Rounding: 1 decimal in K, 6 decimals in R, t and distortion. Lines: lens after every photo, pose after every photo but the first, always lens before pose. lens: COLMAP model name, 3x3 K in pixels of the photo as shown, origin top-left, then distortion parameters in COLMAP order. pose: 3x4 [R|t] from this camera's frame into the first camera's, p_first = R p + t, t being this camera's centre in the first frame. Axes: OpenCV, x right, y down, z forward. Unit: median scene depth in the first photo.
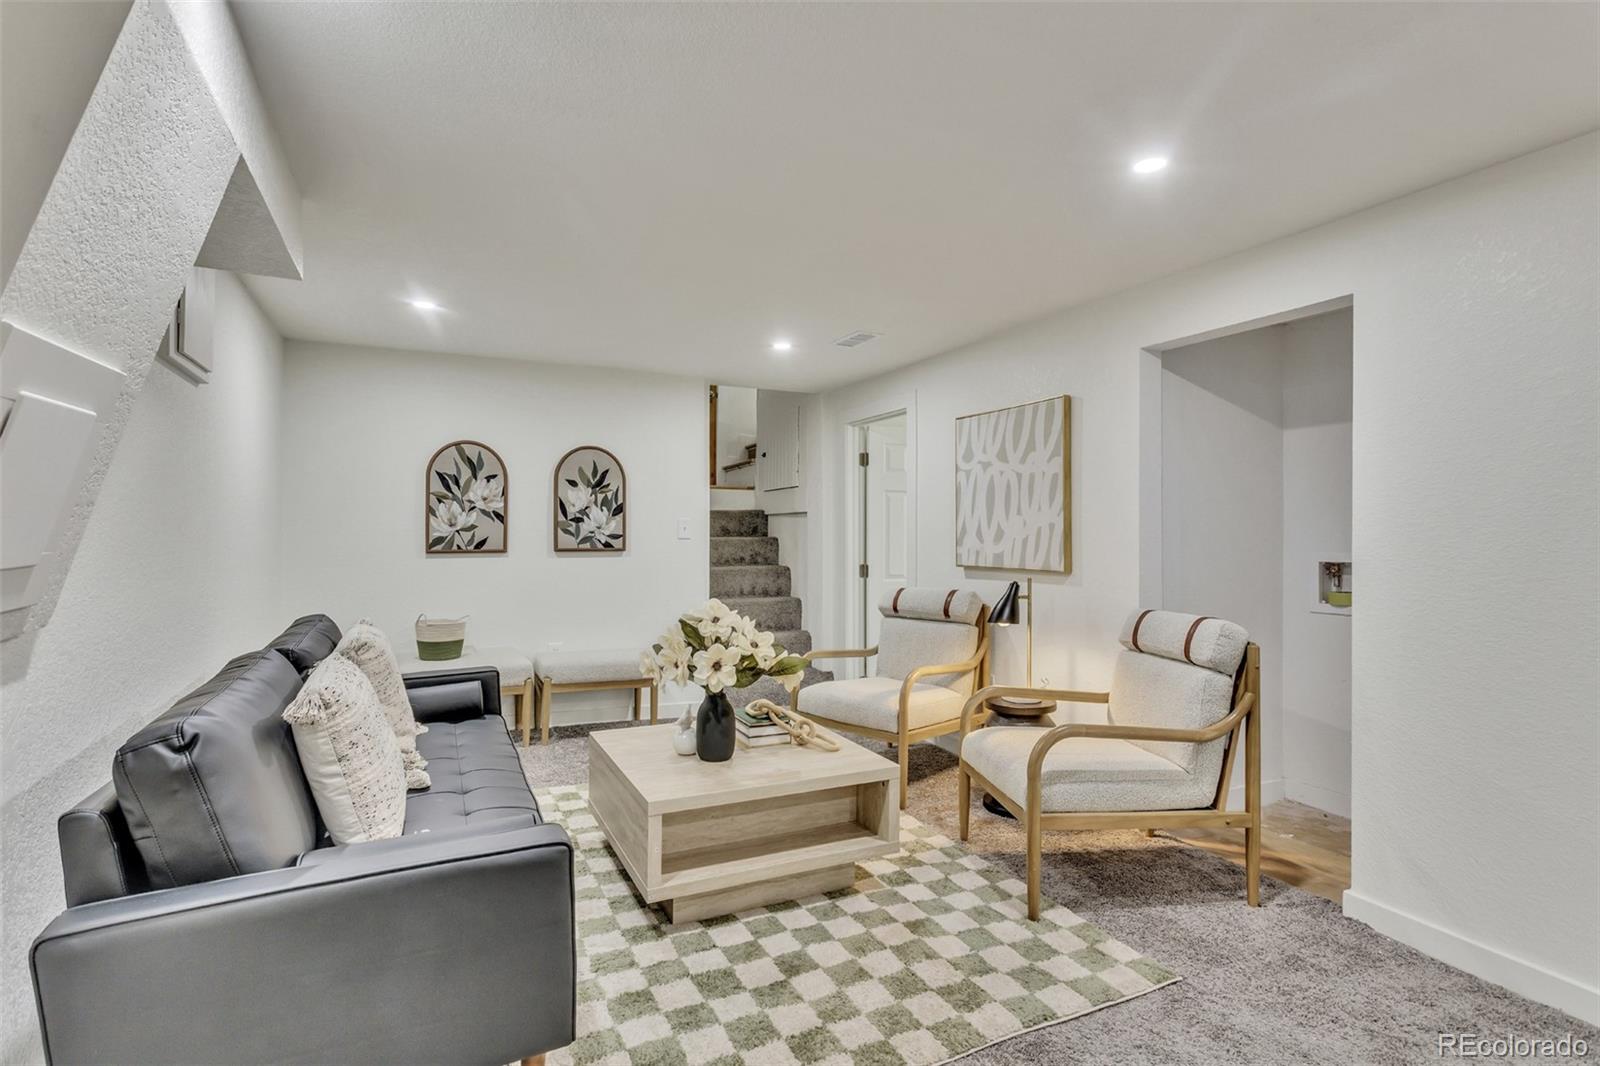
lens RADIAL K [[801.2, 0, 795.2], [0, 801.2, 533.4], [0, 0, 1]] dist [0.001585, 0.000841]
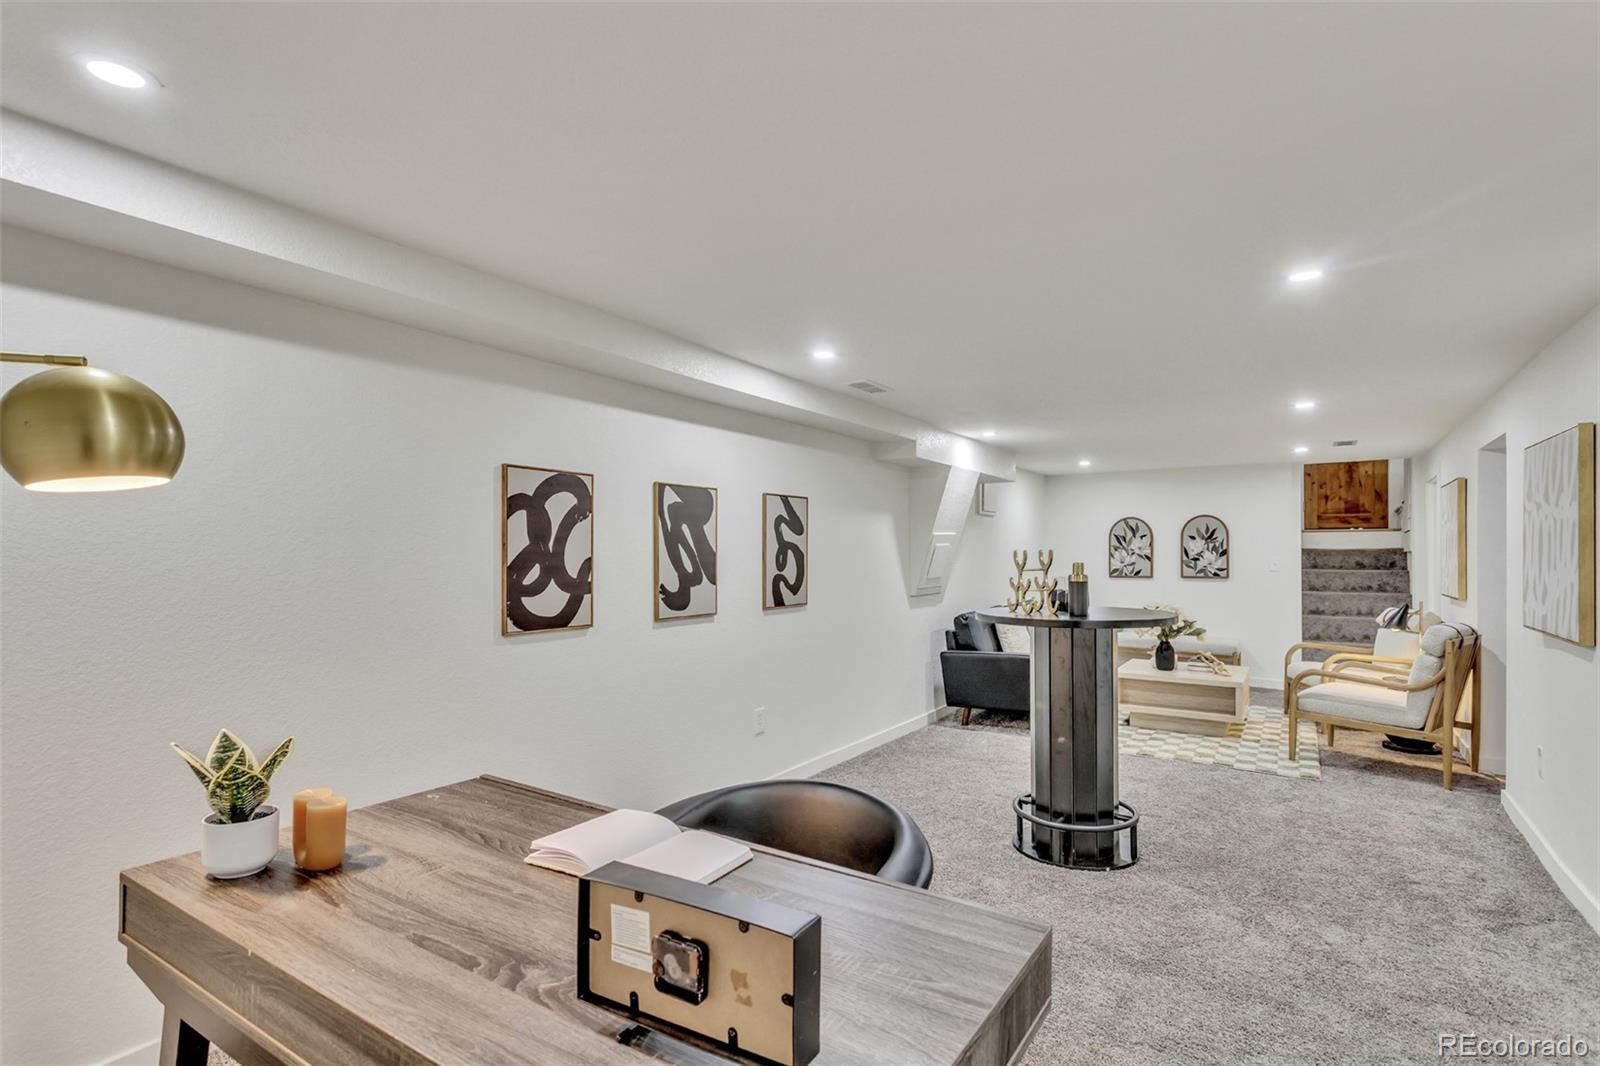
lens RADIAL K [[801.2, 0, 795.2], [0, 801.2, 533.4], [0, 0, 1]] dist [0.001585, 0.000841]
pose [[0.530355, -0.026986, -0.847346, 0.742884], [-0.000601, 0.999481, -0.032207, -0.017200], [0.847775, 0.017590, 0.530064, -0.636681]]
